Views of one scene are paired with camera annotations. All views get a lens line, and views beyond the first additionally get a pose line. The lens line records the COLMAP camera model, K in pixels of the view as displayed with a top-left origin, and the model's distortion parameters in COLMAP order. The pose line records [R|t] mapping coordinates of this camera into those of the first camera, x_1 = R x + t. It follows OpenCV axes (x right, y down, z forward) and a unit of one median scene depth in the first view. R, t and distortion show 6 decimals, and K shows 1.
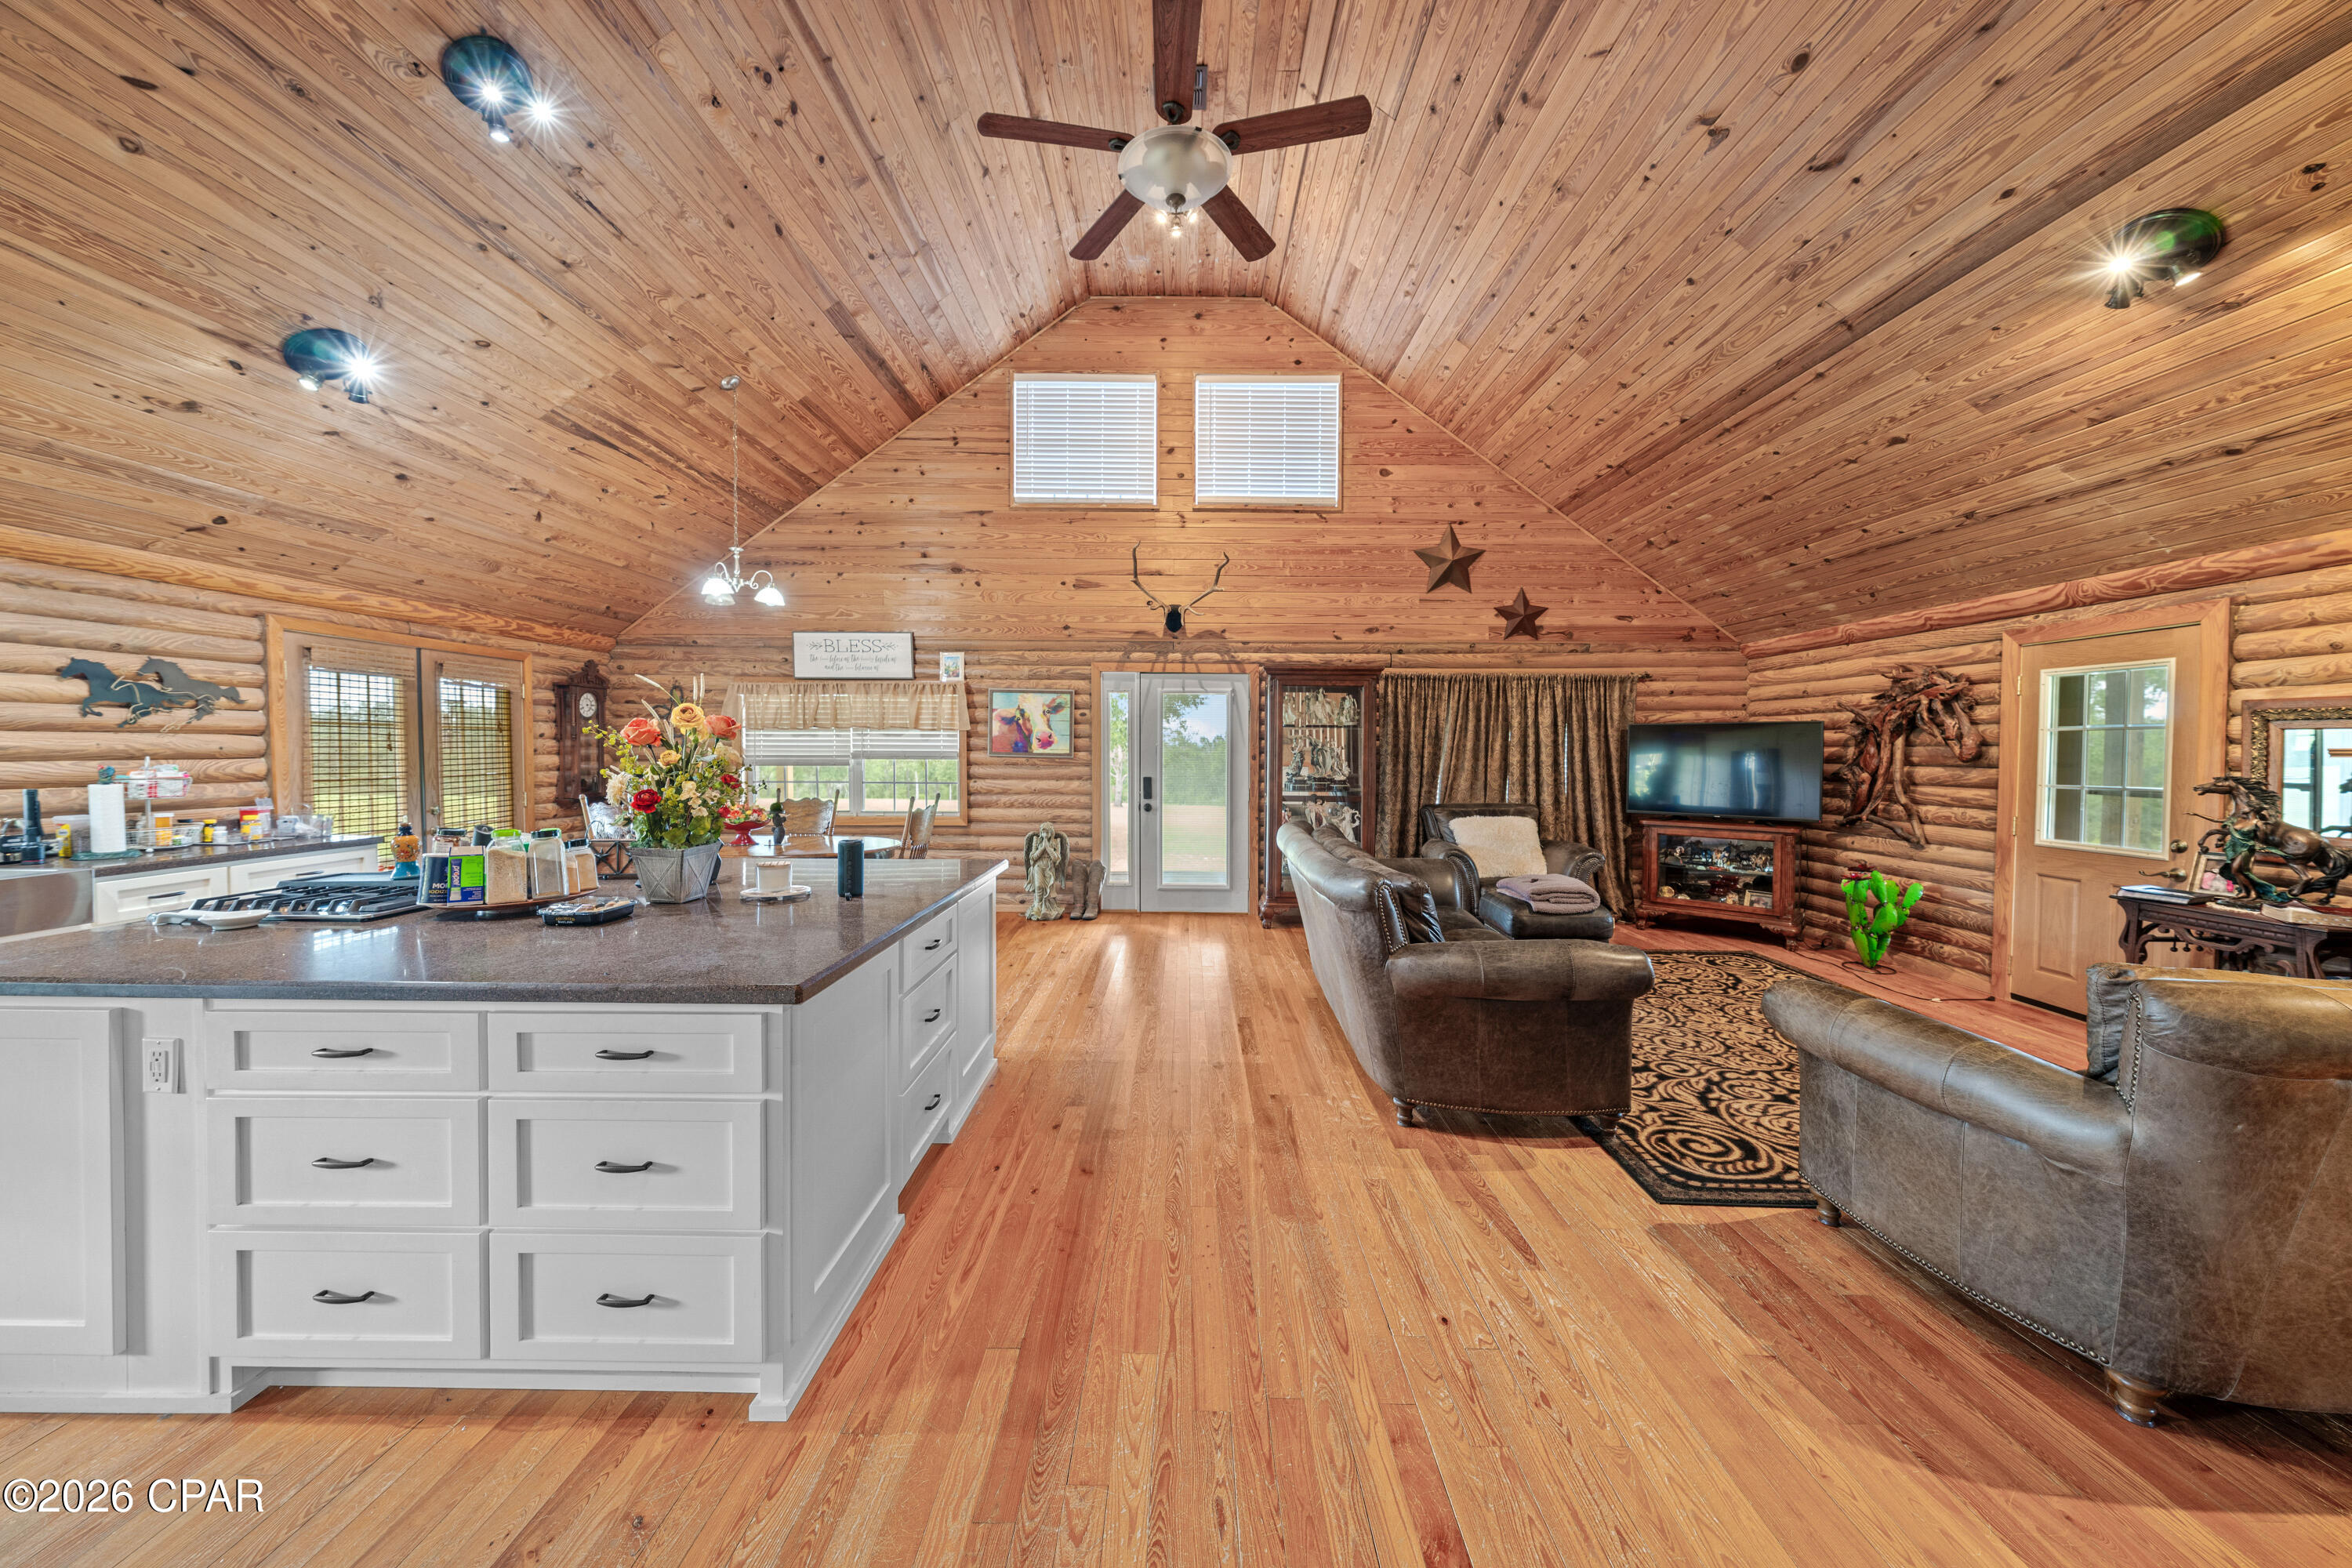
lens RADIAL K [[802.4, 0, 1178.4], [0, 802.4, 763.5], [0, 0, 1]] dist [-0.000696, -0.000217]
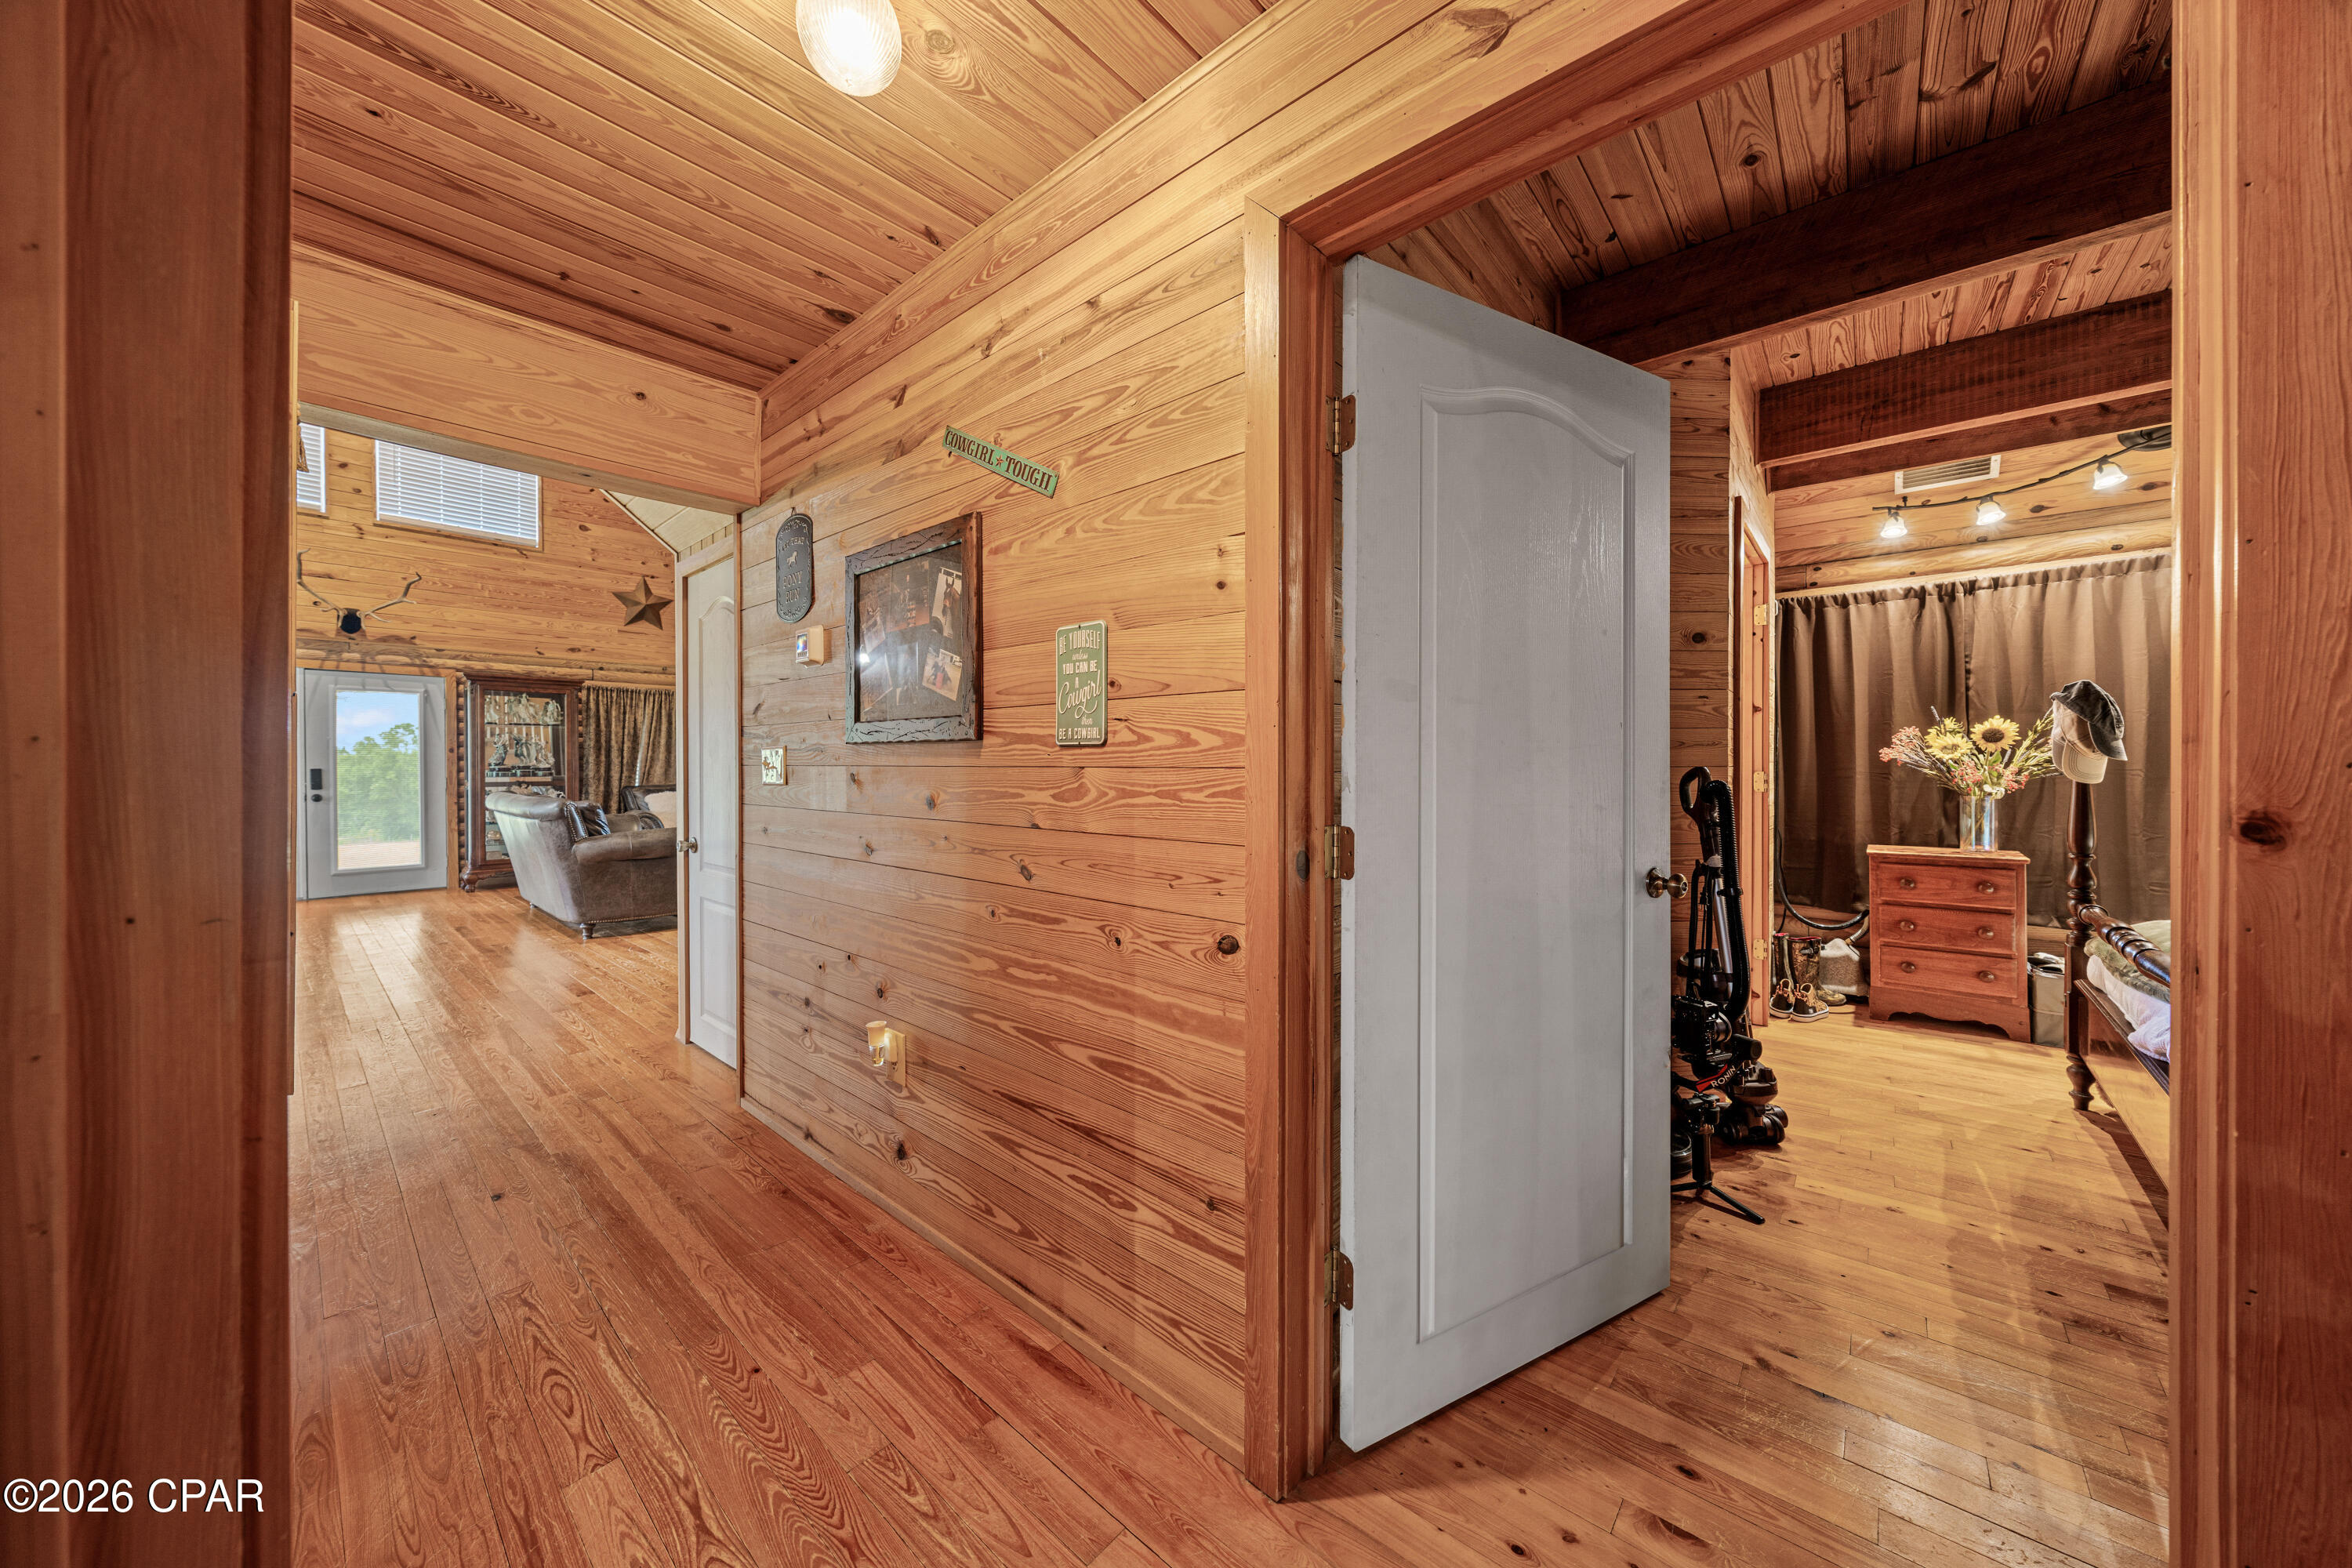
lens RADIAL K [[802.4, 0, 1176.0], [0, 802.4, 769.0], [0, 0, 1]] dist [-0.000696, -0.000217]
pose [[0.652479, -0.013546, 0.757686, -0.101324], [0.021158, 0.999776, -0.000346, 0.042525], [-0.757511, 0.016257, 0.652619, -0.548661]]
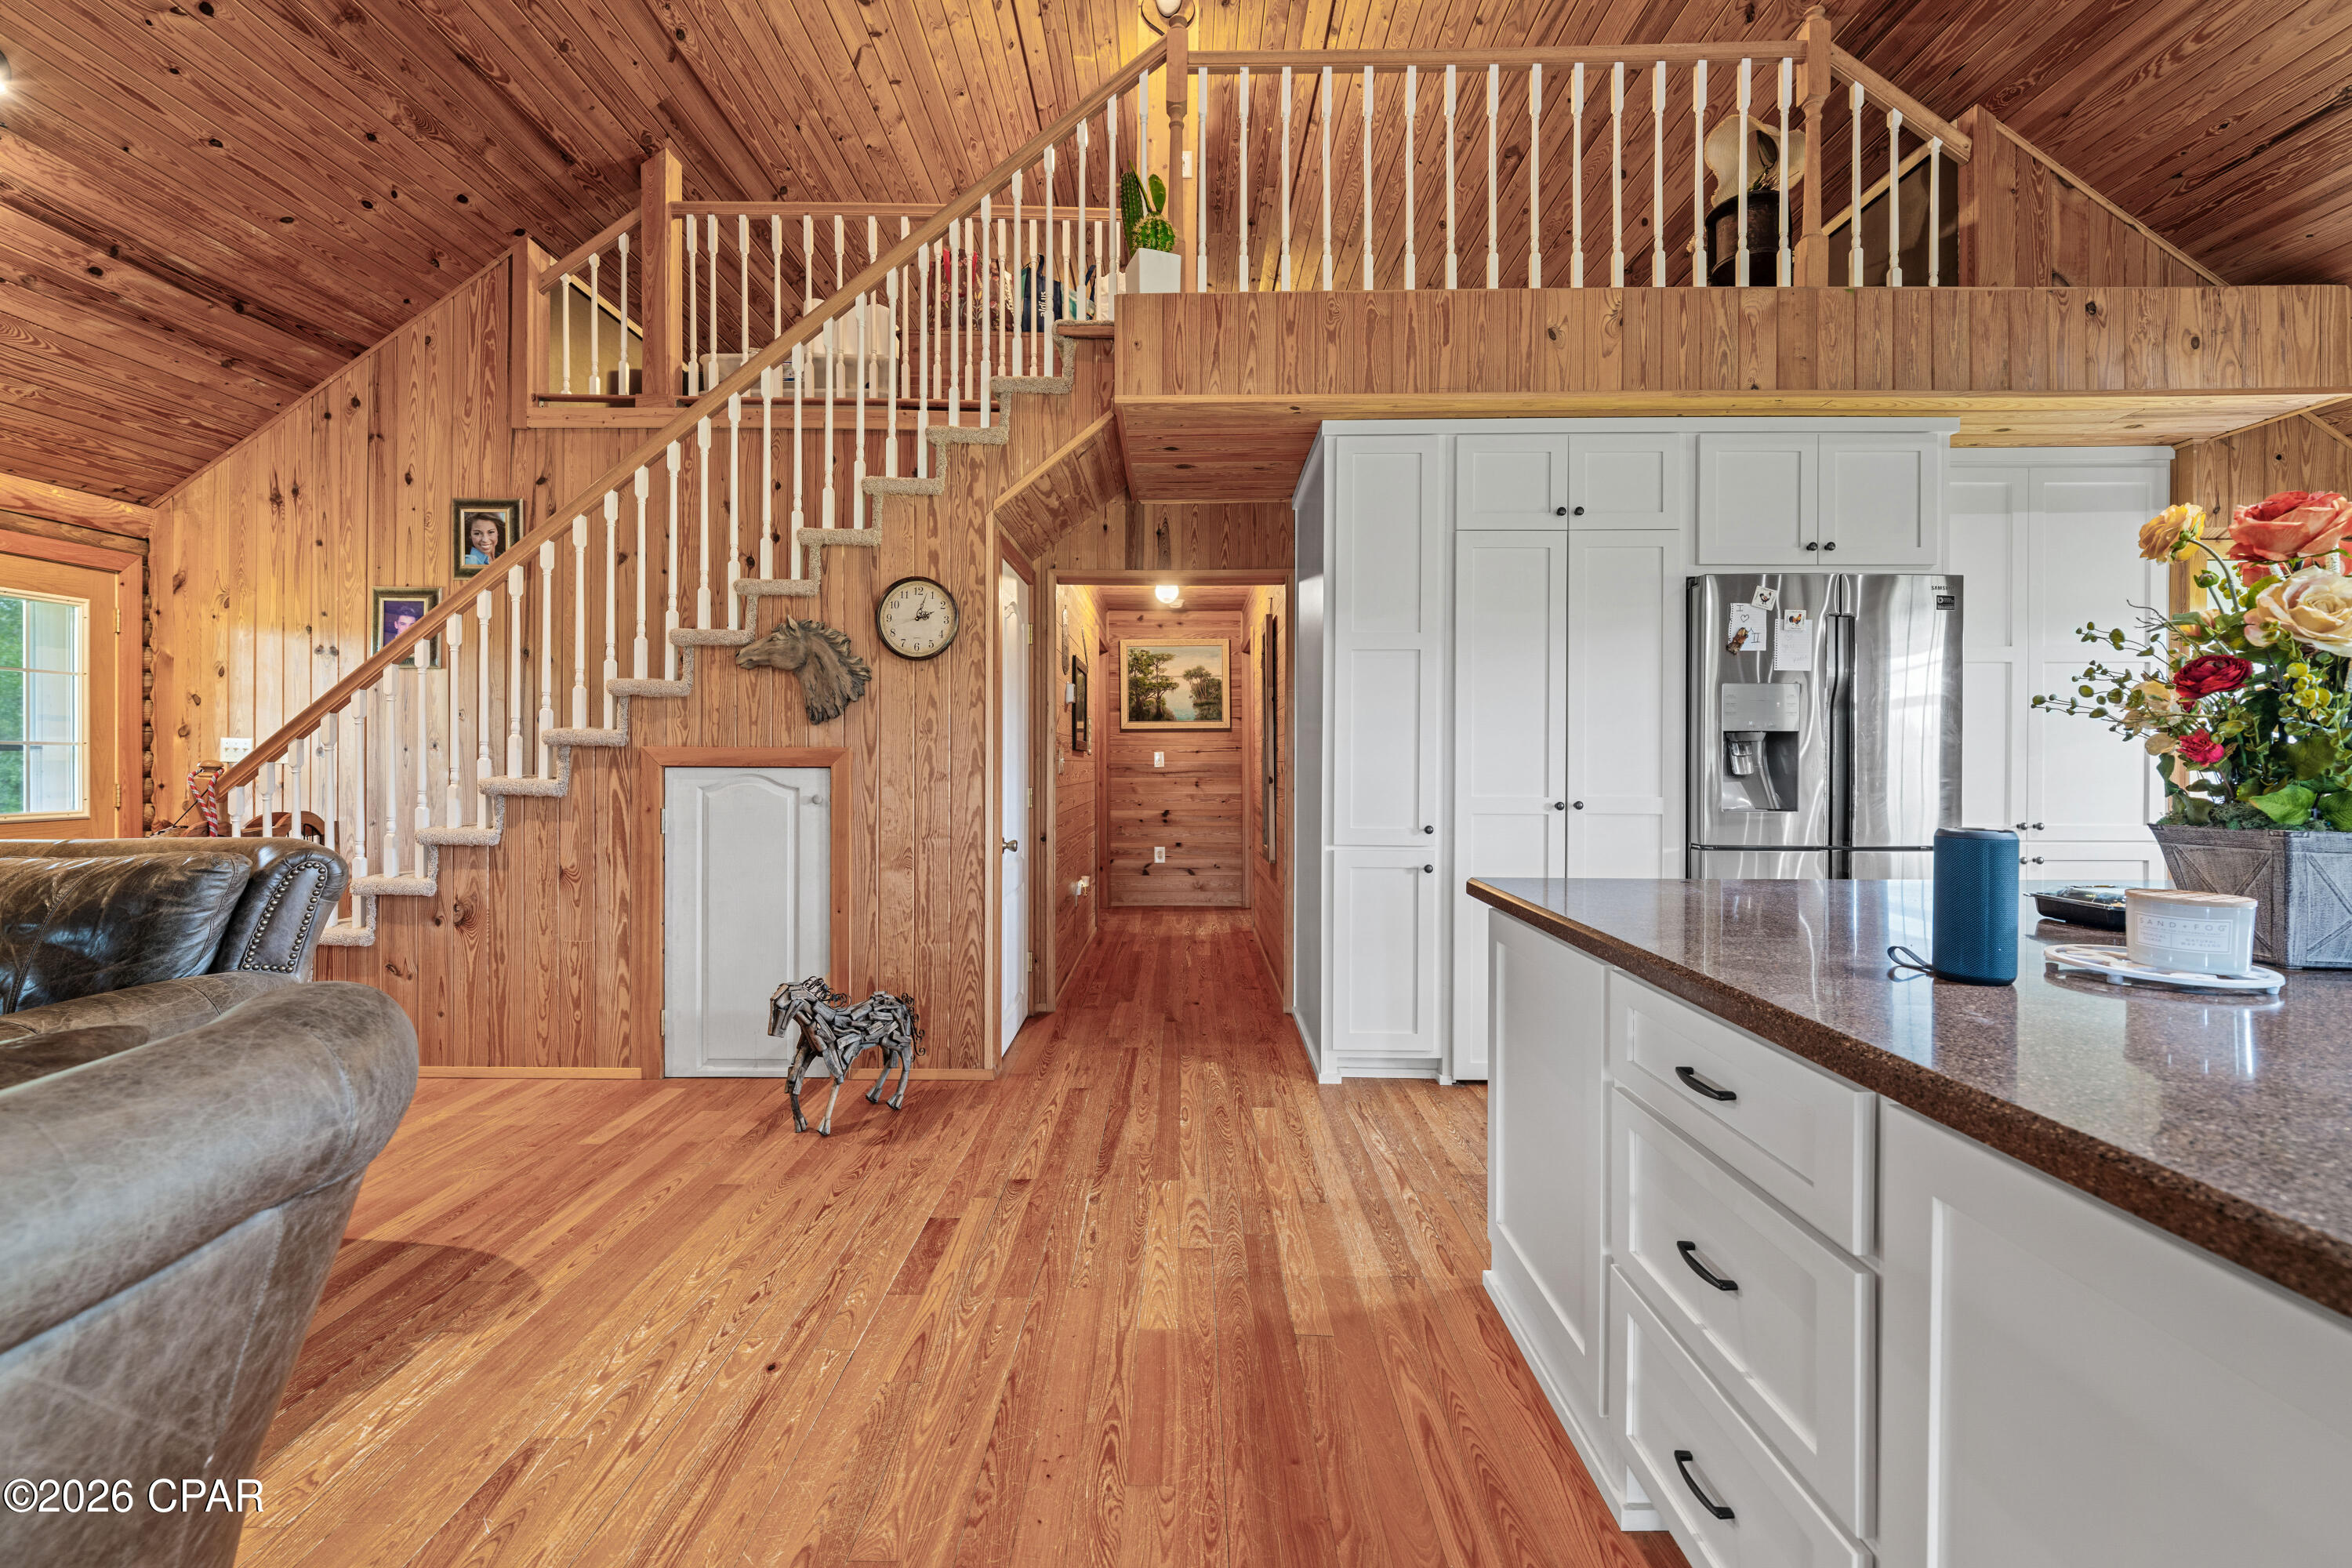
lens RADIAL K [[973.4, 0, 1169.2], [0, 973.4, 760.2], [0, 0, 1]] dist [-0.002418, 0.000332]
pose [[-0.999957, -0.009115, -0.001631, -0.014560], [-0.009144, 0.999785, 0.018607, 0.023557], [0.001461, 0.018621, -0.999826, 0.577111]]
